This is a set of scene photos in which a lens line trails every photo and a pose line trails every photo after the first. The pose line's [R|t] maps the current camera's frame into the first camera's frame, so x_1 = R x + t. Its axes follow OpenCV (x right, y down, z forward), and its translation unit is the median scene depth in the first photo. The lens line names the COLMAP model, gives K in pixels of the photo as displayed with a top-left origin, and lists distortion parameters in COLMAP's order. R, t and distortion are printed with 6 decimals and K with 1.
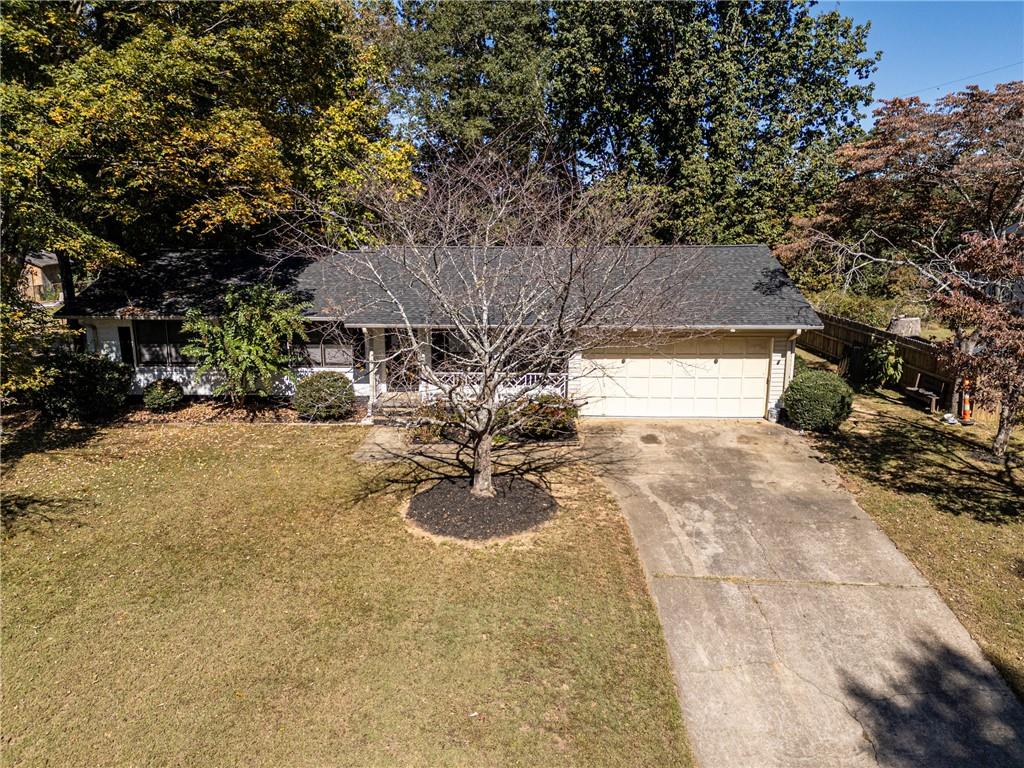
lens RADIAL K [[750.1, 0, 512.0], [0, 750.1, 384.0], [0, 0, 1]] dist [0.069797, -0.064282]
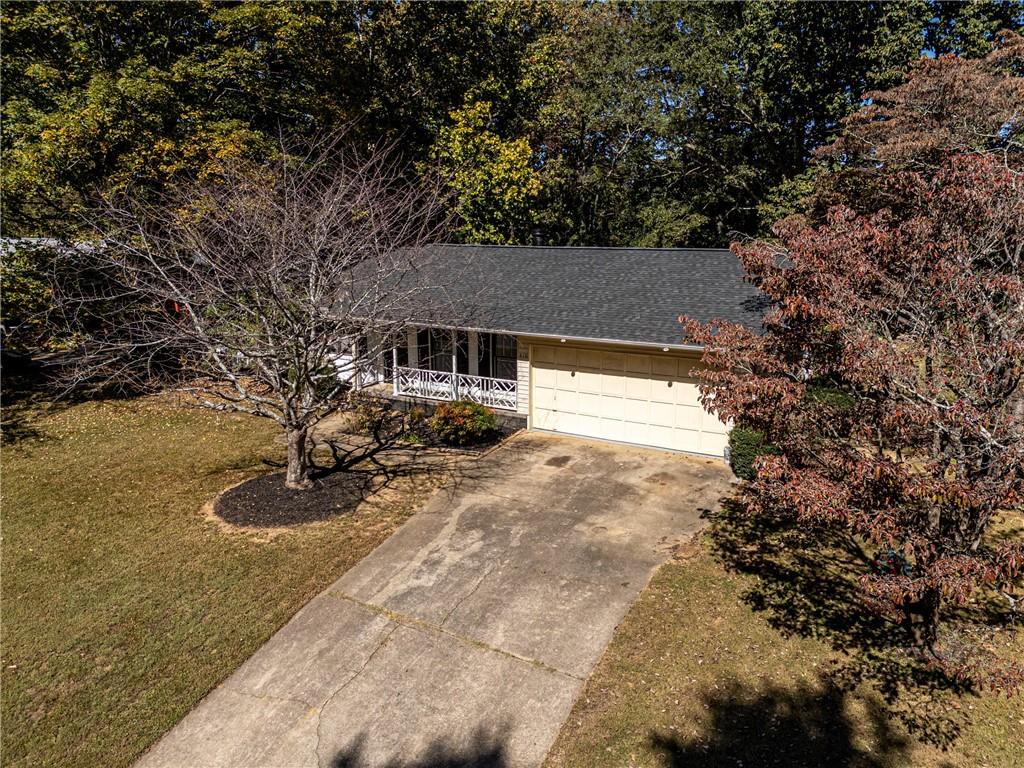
lens RADIAL K [[750.1, 0, 512.0], [0, 750.1, 384.0], [0, 0, 1]] dist [0.069797, -0.064282]
pose [[0.888293, 0.100973, -0.448041, 0.666483], [-0.099736, 0.994663, 0.026425, -0.047291], [0.448318, 0.021212, 0.893622, 0.205050]]
